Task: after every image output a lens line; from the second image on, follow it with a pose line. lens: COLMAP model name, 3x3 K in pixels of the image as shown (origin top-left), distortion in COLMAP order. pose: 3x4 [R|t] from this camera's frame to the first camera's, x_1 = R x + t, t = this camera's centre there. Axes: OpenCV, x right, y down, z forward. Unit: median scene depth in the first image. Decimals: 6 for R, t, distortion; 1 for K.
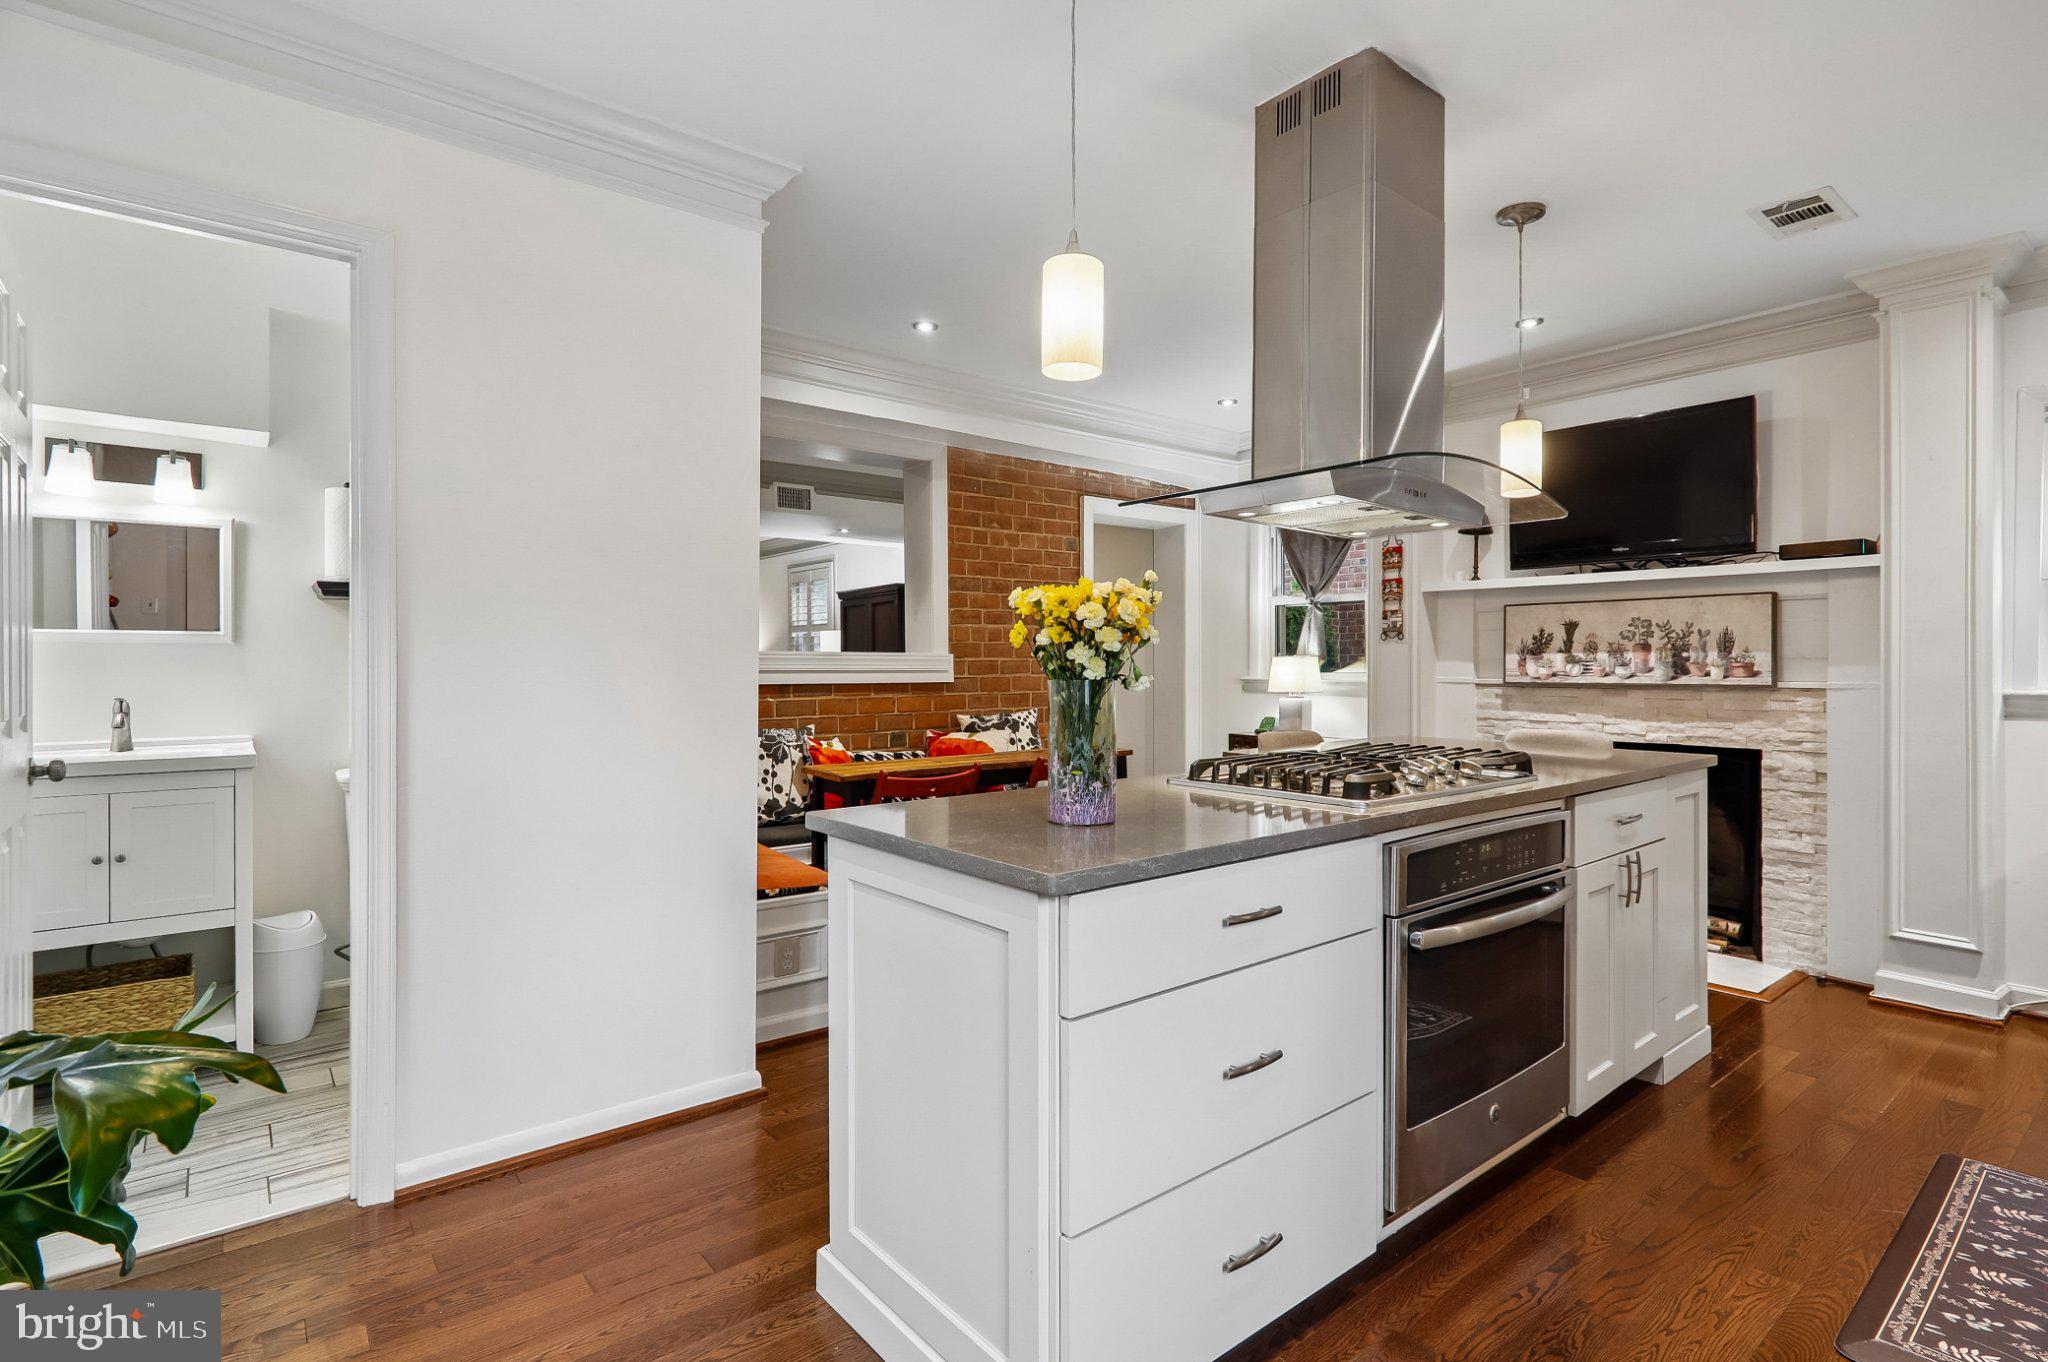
lens RADIAL K [[997.9, 0, 1058.7], [0, 997.9, 655.8], [0, 0, 1]] dist [0.003014, -0.001058]
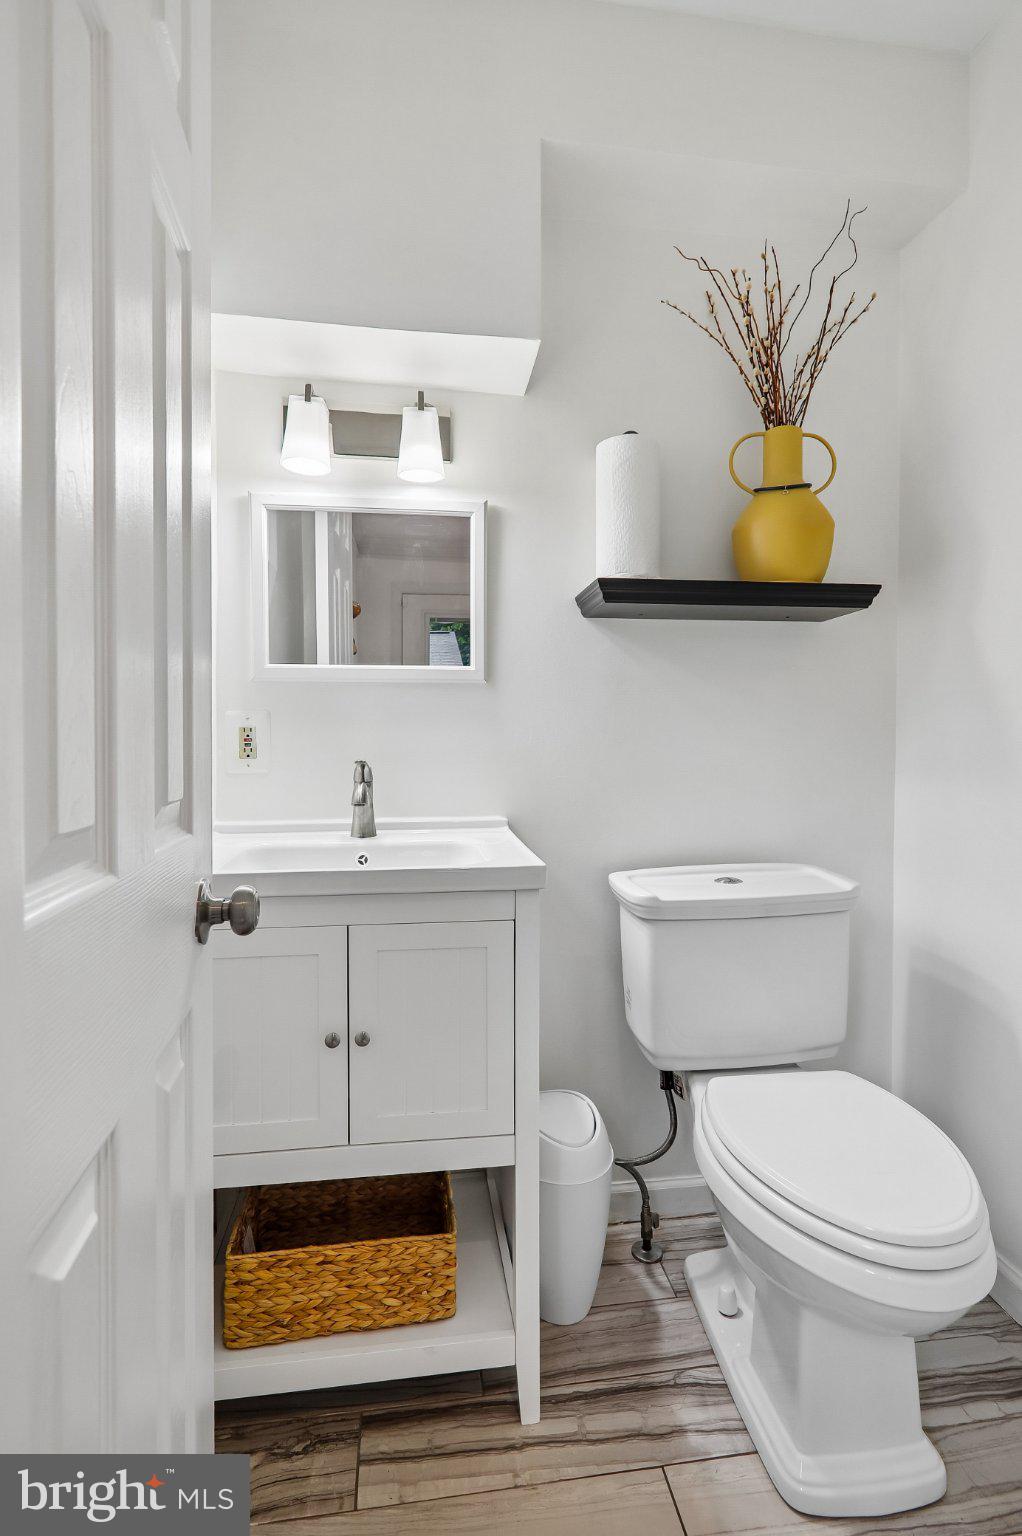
lens RADIAL K [[748.4, 0, 507.7], [0, 748.4, 771.4], [0, 0, 1]] dist [0.003014, -0.001058]
pose [[0.843595, 0.009852, -0.536890, -0.159917], [-0.000164, 0.999836, 0.018089, 0.010966], [0.536980, -0.015172, 0.843458, 0.171431]]
